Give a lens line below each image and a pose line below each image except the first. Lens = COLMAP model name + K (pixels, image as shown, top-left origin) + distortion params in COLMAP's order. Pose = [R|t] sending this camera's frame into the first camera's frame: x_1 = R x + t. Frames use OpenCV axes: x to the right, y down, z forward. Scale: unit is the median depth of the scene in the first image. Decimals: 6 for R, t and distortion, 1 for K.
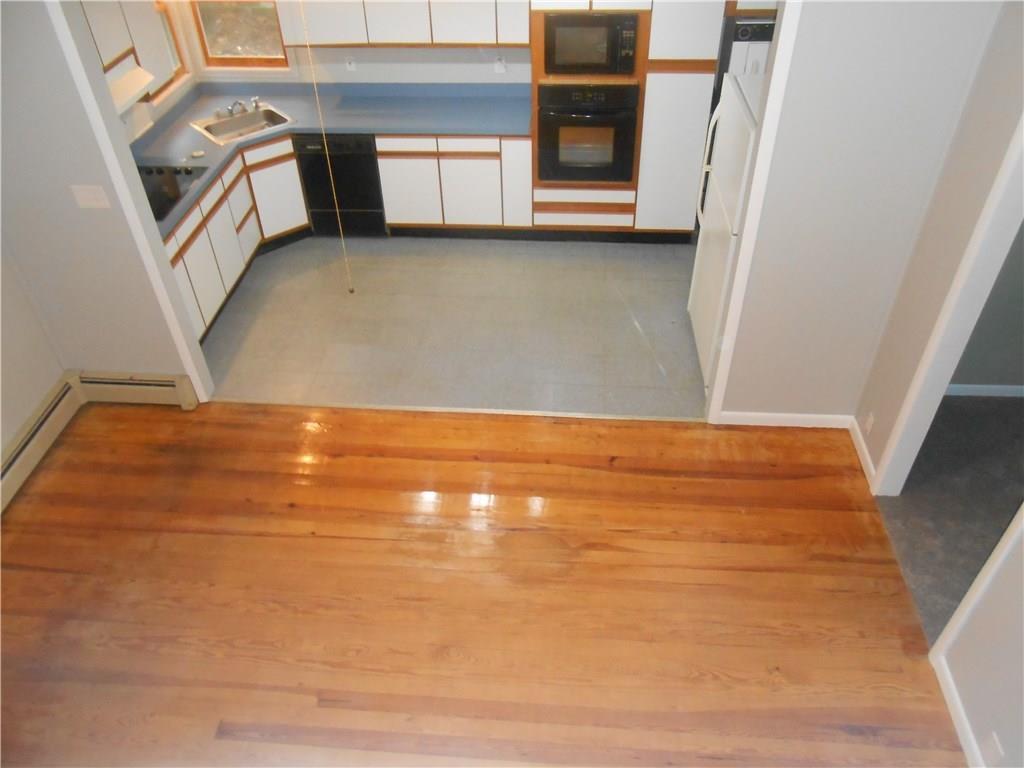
lens RADIAL K [[792.0, 0, 512.0], [0, 792.0, 384.0], [0, 0, 1]] dist [-0.006372, 0.004846]
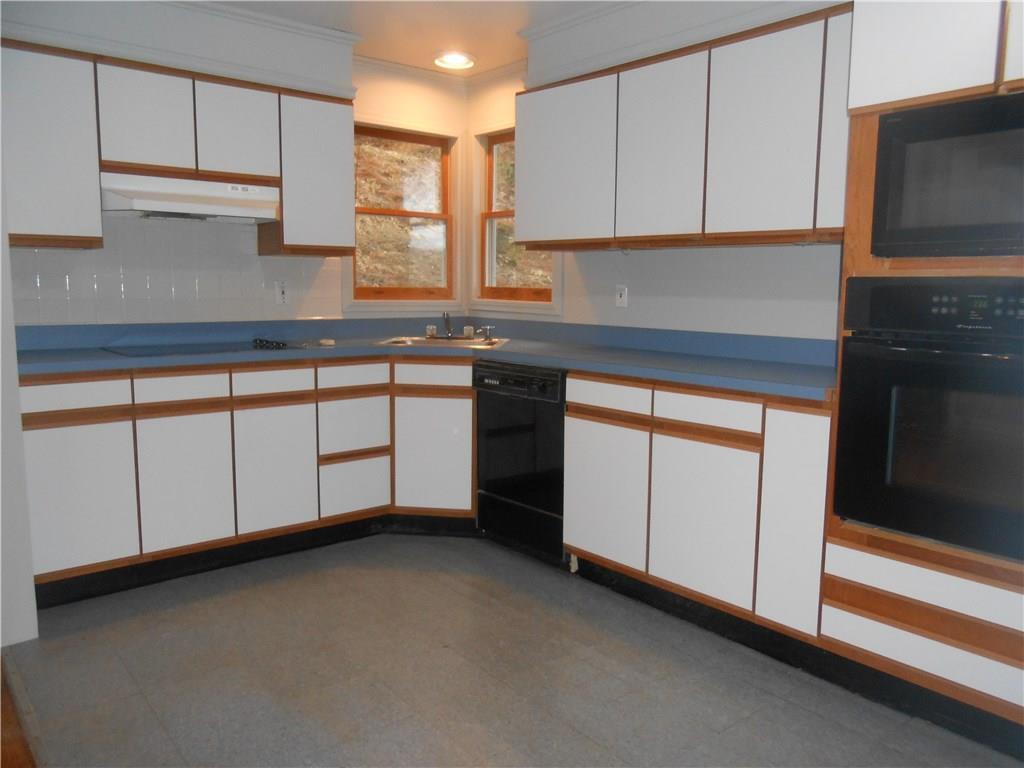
lens RADIAL K [[792.0, 0, 512.0], [0, 792.0, 384.0], [0, 0, 1]] dist [-0.006372, 0.004846]
pose [[0.693759, 0.119610, -0.710206, 0.196835], [-0.485645, 0.805884, -0.338674, -0.098174], [0.531835, 0.579866, 0.617177, 0.632528]]
